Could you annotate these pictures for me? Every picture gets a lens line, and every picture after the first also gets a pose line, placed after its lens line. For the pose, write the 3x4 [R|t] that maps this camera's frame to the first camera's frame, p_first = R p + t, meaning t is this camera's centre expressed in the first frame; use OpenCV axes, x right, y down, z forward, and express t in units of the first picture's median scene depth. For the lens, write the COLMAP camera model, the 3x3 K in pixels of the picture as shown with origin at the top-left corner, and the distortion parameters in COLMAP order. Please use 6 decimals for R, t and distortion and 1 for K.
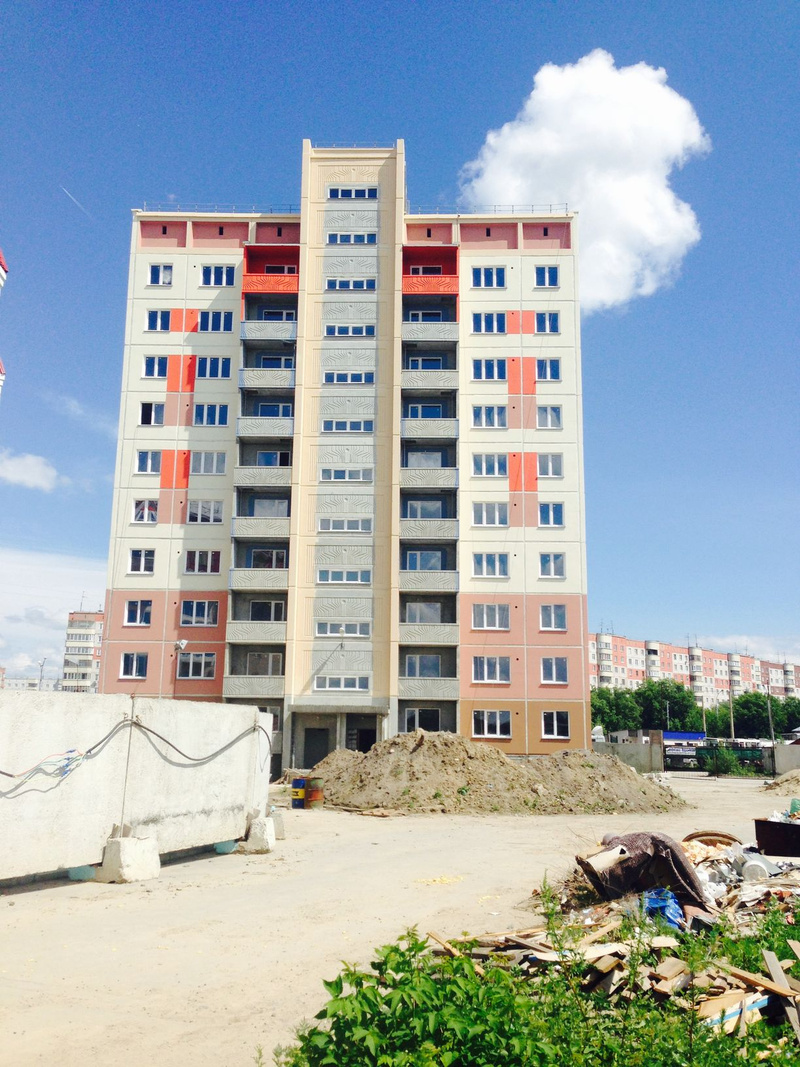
lens RADIAL K [[979.1, 0, 405.7], [0, 979.1, 525.5], [0, 0, 1]] dist [0.108477, -0.114945]
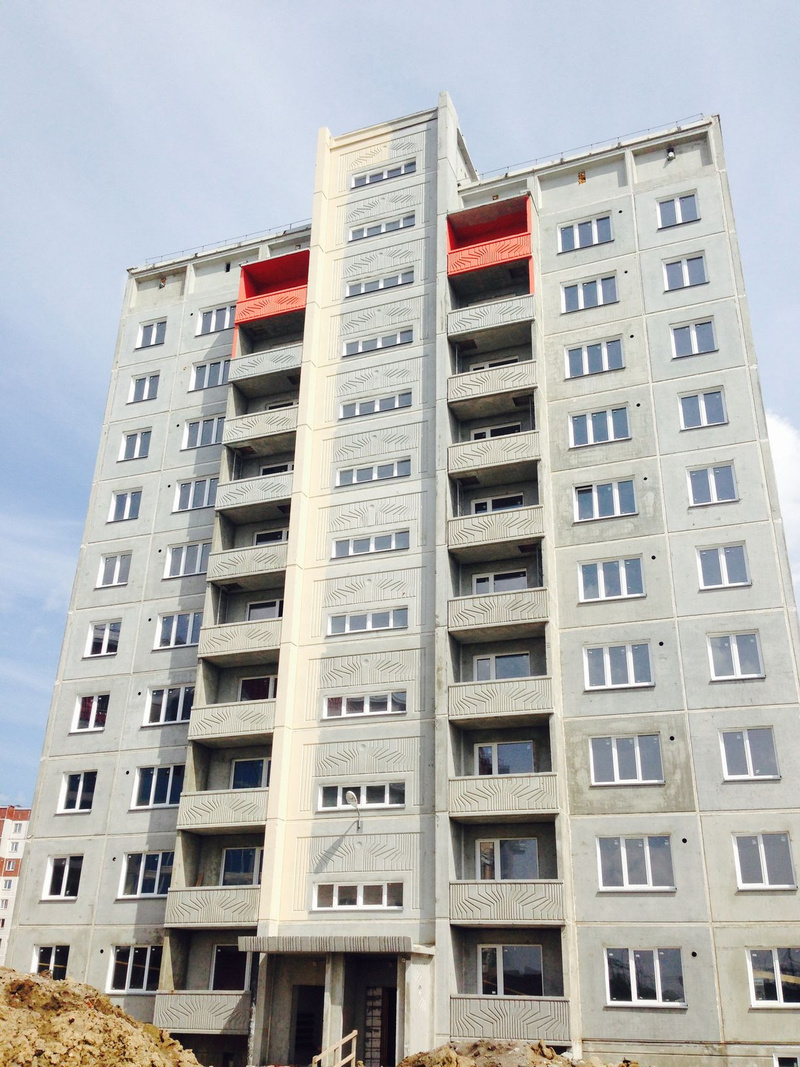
lens RADIAL K [[979.1, 0, 405.5], [0, 979.1, 527.4], [0, 0, 1]] dist [0.108477, -0.114945]
pose [[0.942723, -0.139822, -0.302859, 0.151617], [0.065189, 0.967629, -0.243813, 0.092326], [0.327146, 0.210105, 0.921321, 0.424863]]
